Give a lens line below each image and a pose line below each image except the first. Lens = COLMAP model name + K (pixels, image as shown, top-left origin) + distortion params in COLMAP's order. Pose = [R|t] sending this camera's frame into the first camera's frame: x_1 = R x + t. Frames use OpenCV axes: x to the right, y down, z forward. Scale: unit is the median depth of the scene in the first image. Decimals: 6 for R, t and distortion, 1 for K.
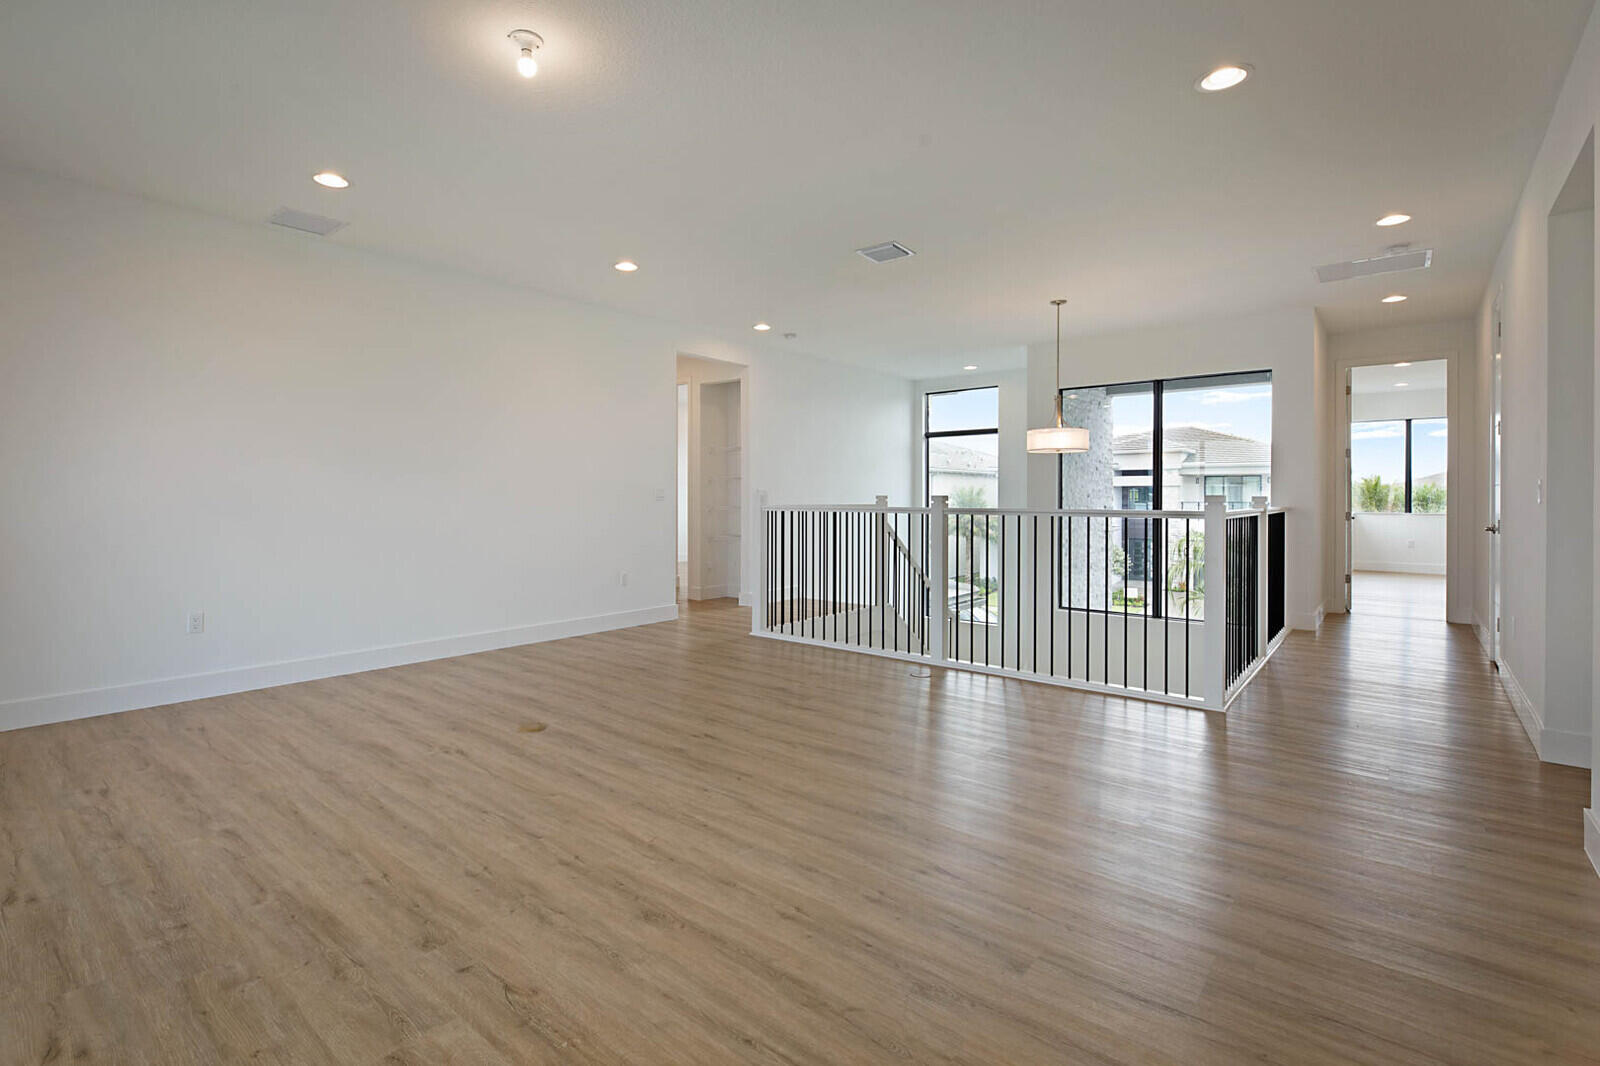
lens RADIAL K [[724.6, 0, 796.7], [0, 724.6, 502.0], [0, 0, 1]] dist [-0.001470, -0.000077]
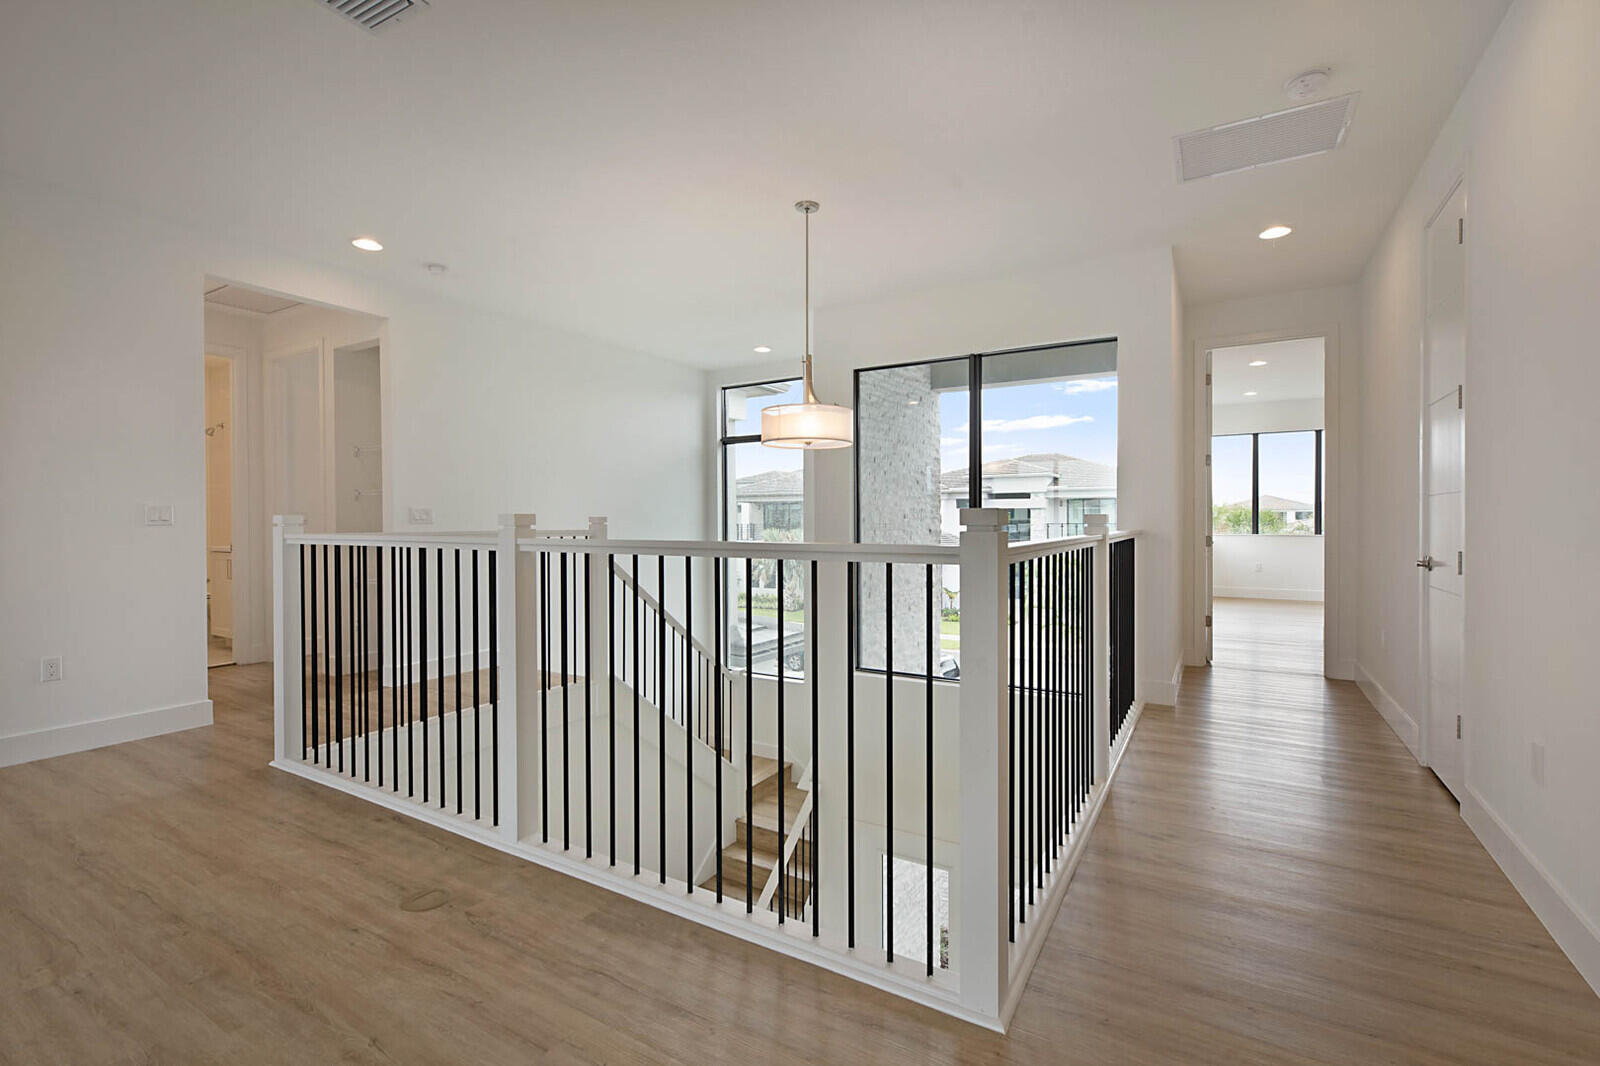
lens RADIAL K [[757.2, 0, 800.0], [0, 757.2, 533.0], [0, 0, 1]] dist [-0.001838, -0.000138]
pose [[0.984572, -0.007621, 0.174814, 0.192290], [0.005835, 0.999925, 0.010724, 0.000126], [-0.174883, -0.009539, 0.984543, 0.284192]]
